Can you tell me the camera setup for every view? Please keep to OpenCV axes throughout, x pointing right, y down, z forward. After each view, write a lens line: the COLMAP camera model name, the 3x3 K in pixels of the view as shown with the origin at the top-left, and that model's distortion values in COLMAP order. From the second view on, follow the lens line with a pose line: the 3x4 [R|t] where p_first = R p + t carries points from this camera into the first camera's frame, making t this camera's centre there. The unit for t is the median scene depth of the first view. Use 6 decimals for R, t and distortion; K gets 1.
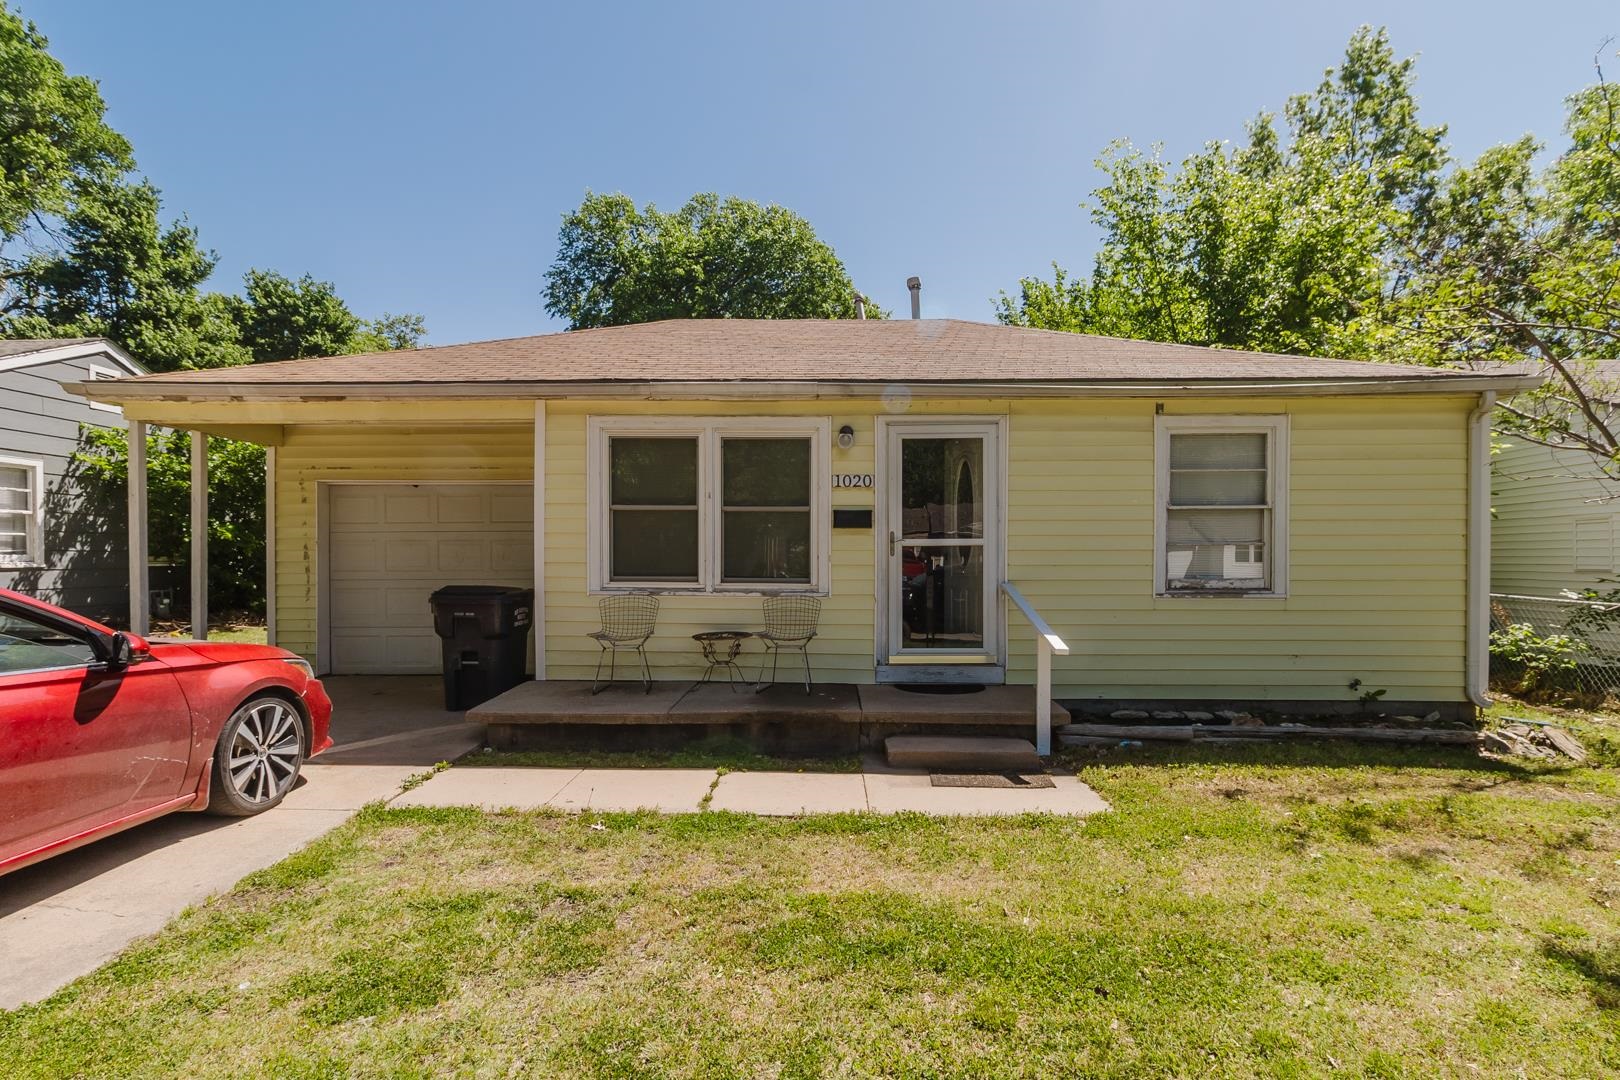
lens RADIAL K [[782.6, 0, 810.2], [0, 782.6, 563.5], [0, 0, 1]] dist [0.000354, 0.000257]
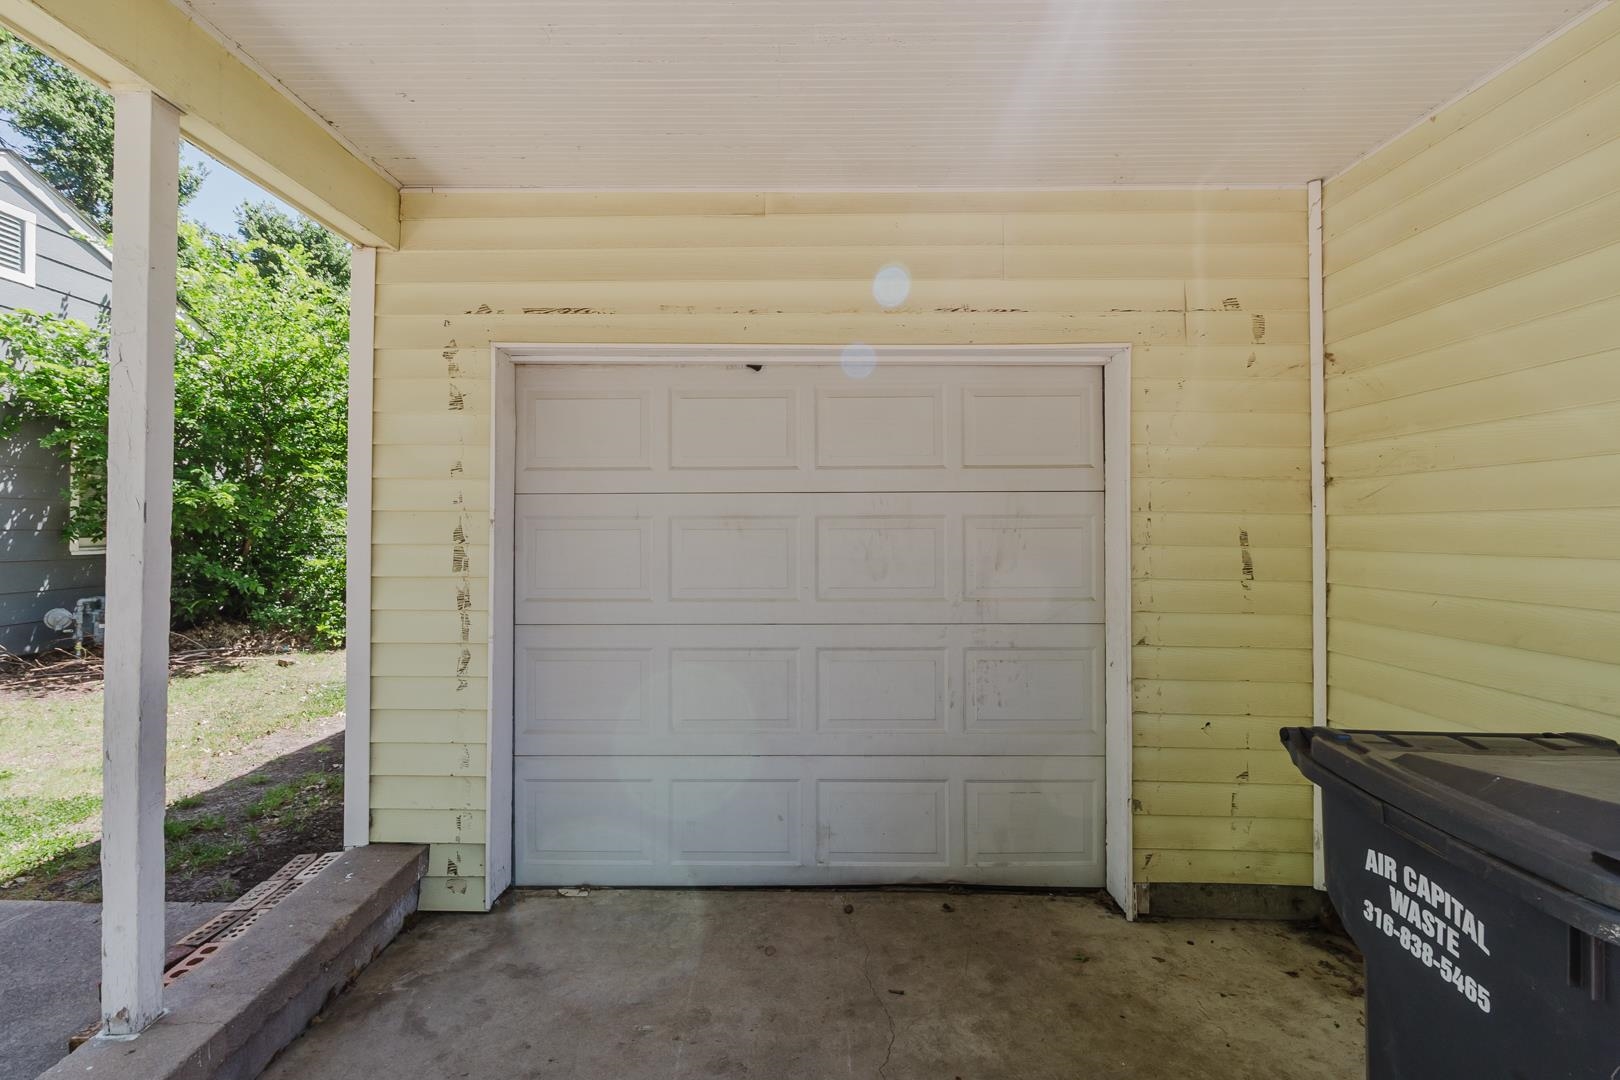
lens RADIAL K [[770.2, 0, 812.2], [0, 770.2, 508.5], [0, 0, 1]] dist [-0.000628, -0.000047]
pose [[0.999683, 0.001959, 0.025104, -0.301692], [-0.001319, 0.999674, -0.025487, -0.014820], [-0.025146, 0.025446, 0.999360, 0.396899]]
